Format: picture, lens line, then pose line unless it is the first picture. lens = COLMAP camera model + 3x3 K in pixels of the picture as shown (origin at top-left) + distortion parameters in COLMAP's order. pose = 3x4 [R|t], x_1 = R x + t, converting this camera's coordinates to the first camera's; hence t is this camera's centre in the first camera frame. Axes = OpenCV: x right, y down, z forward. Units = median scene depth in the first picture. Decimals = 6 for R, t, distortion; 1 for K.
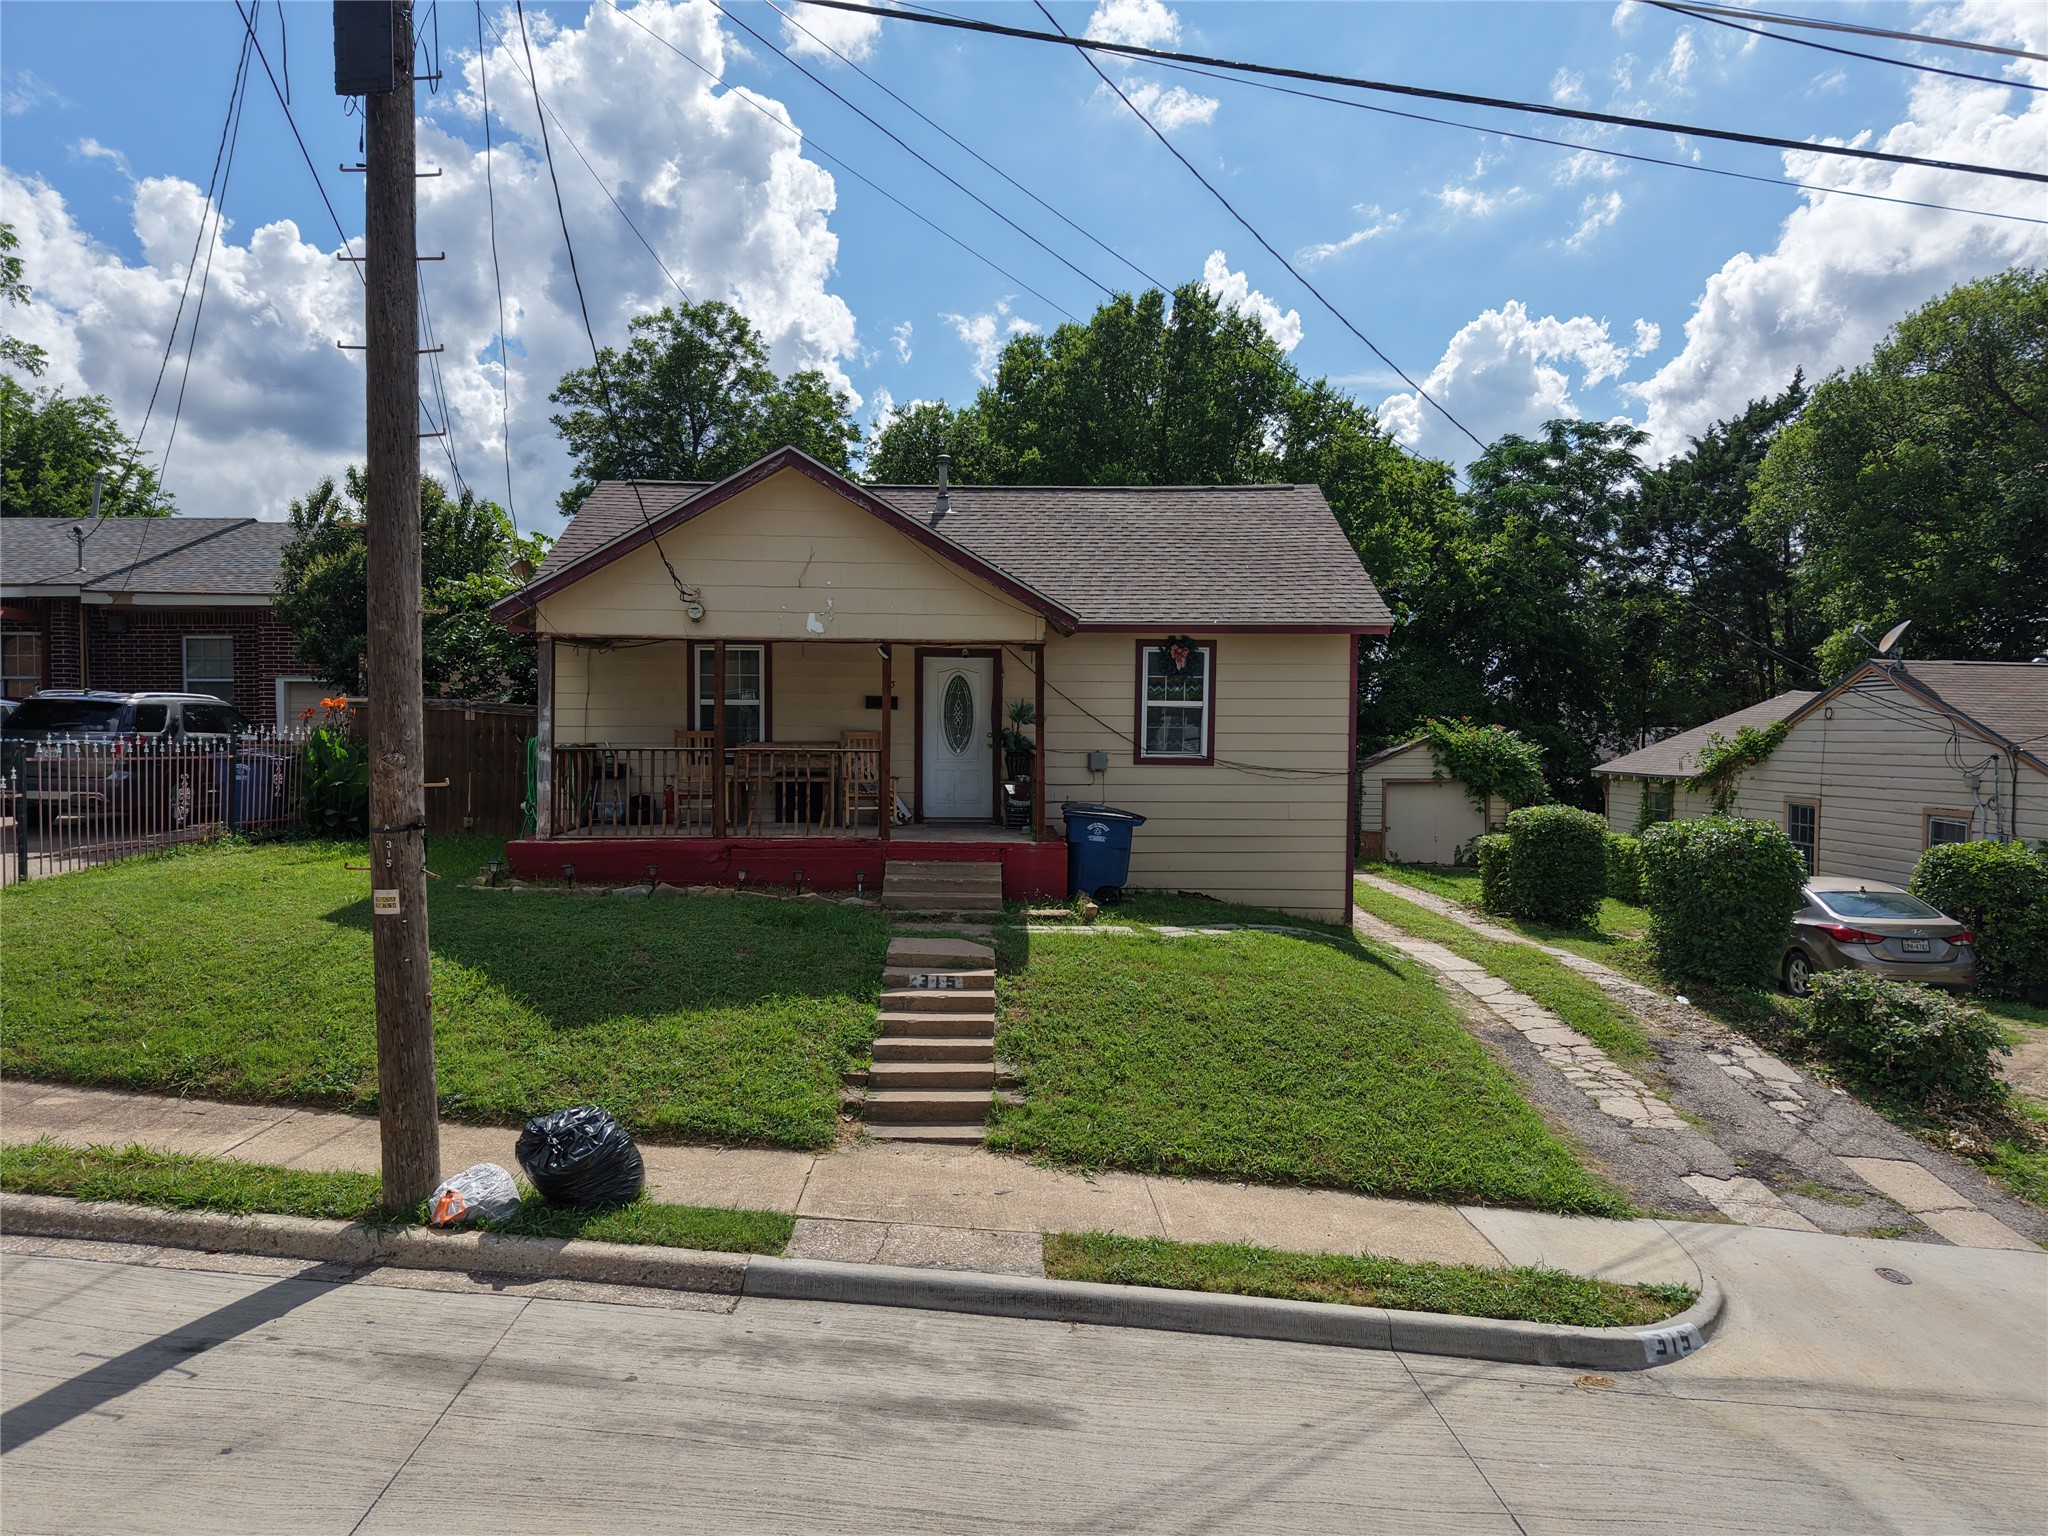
lens RADIAL K [[1369.0, 0, 1019.9], [0, 1369.0, 772.9], [0, 0, 1]] dist [0.016207, -0.013238]
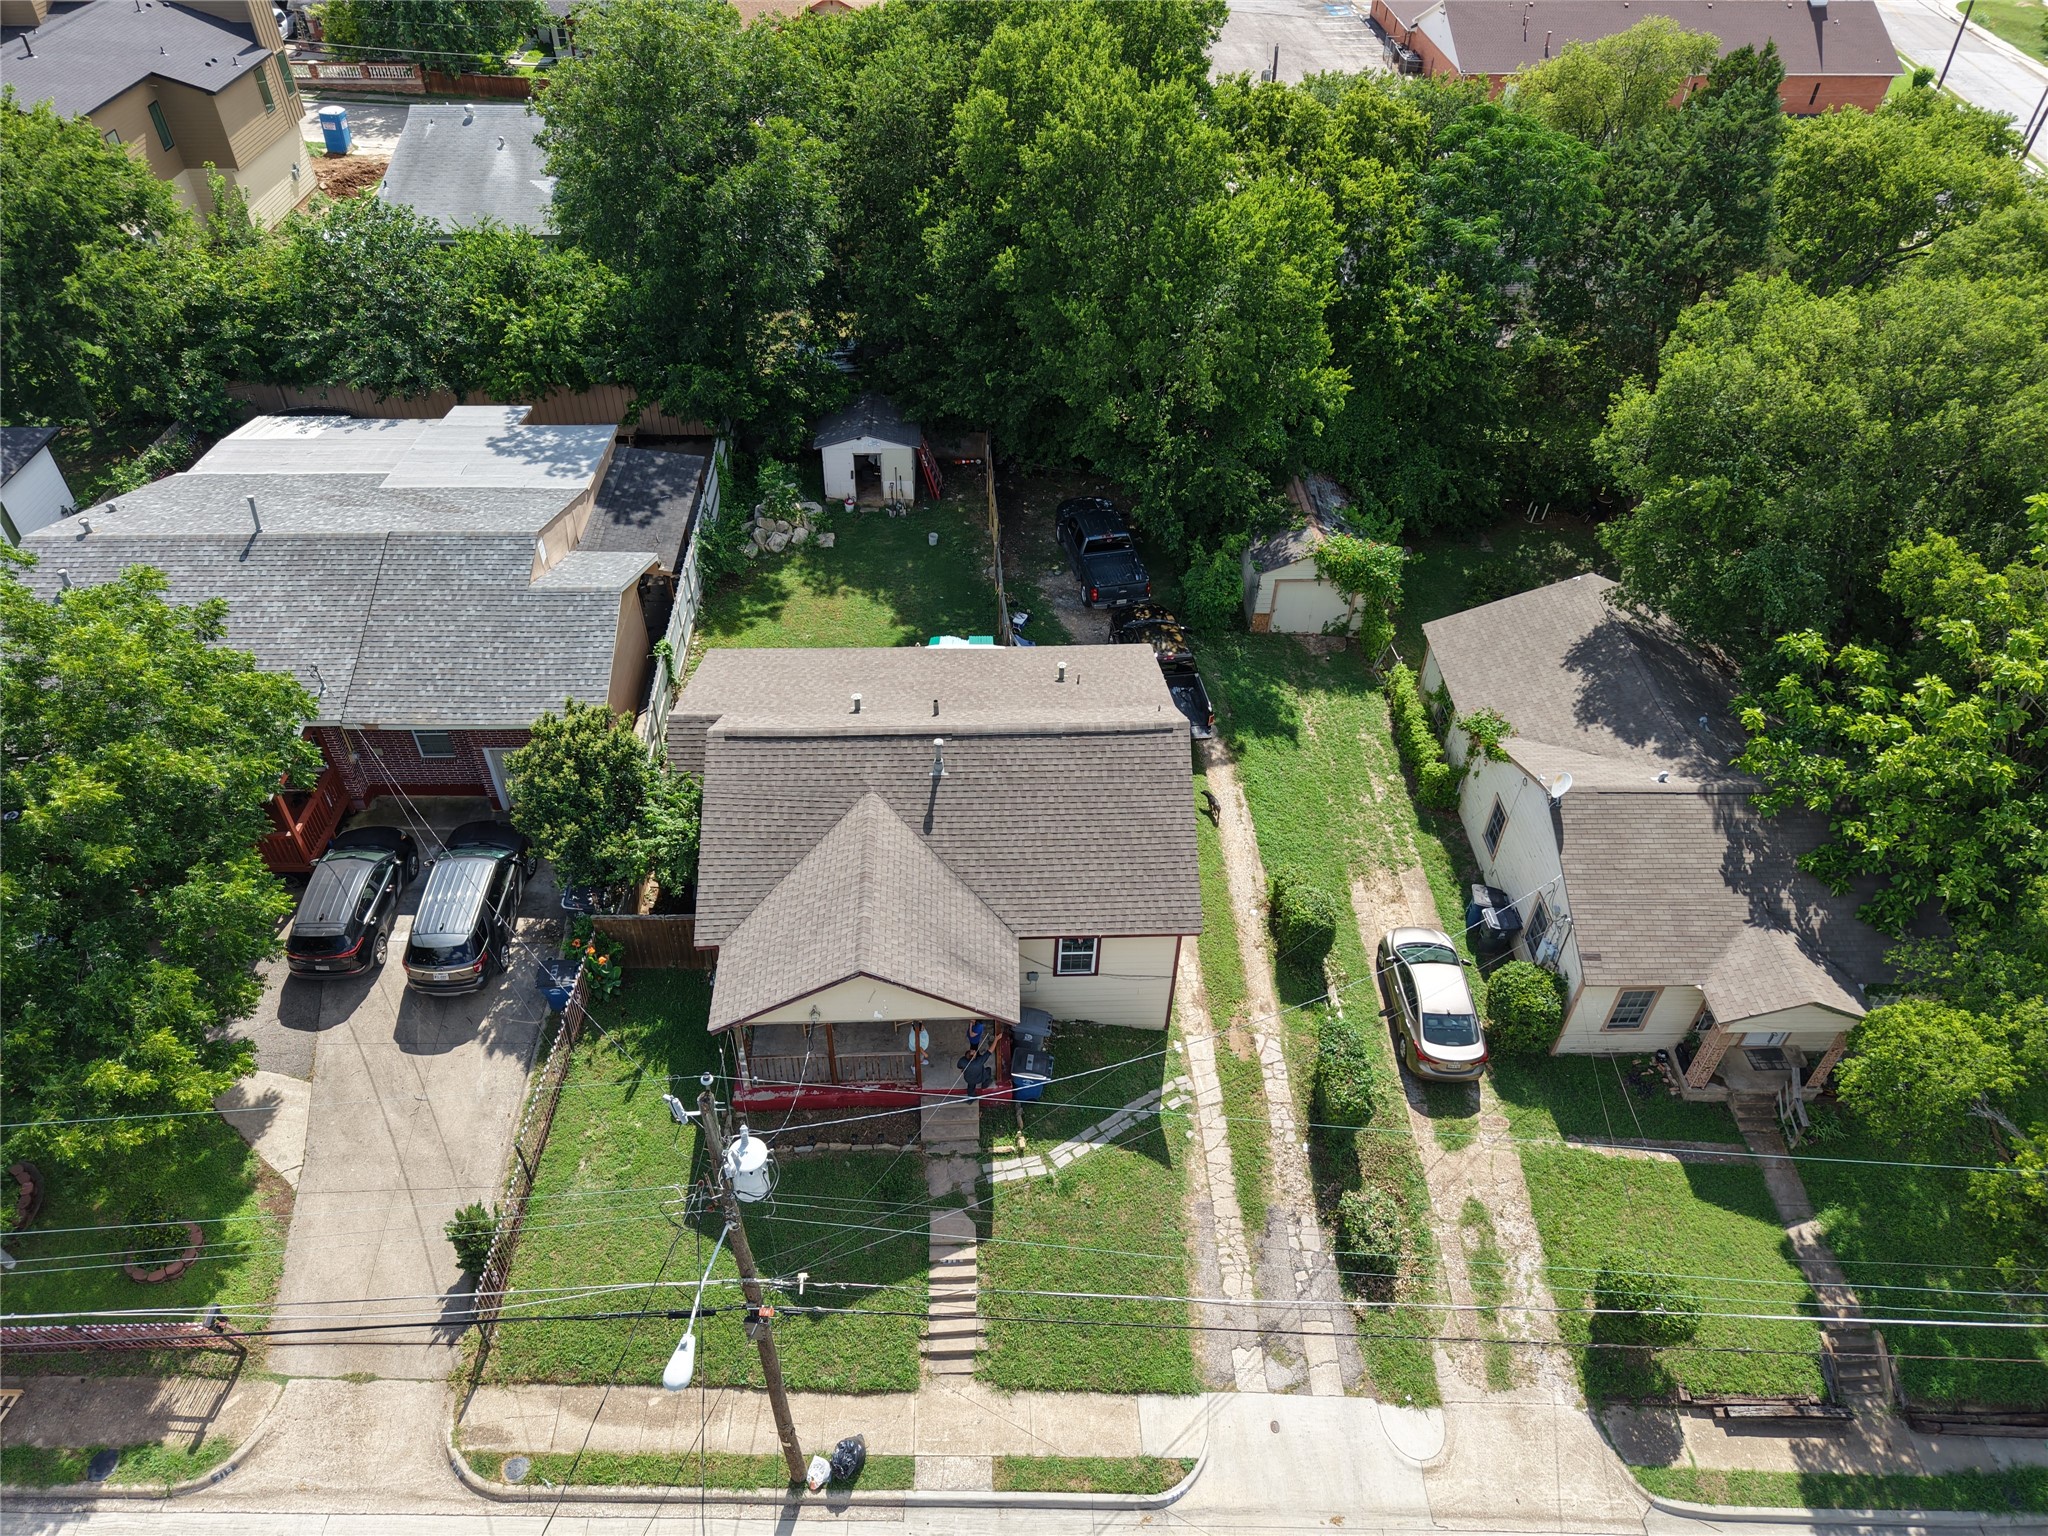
lens RADIAL K [[1369.0, 0, 1019.9], [0, 1369.0, 772.9], [0, 0, 1]] dist [0.016207, -0.013238]
pose [[0.999940, 0.000046, 0.010975, 0.034899], [-0.007106, 0.764819, 0.644206, -2.261435], [-0.008364, -0.644245, 0.764773, -0.319263]]
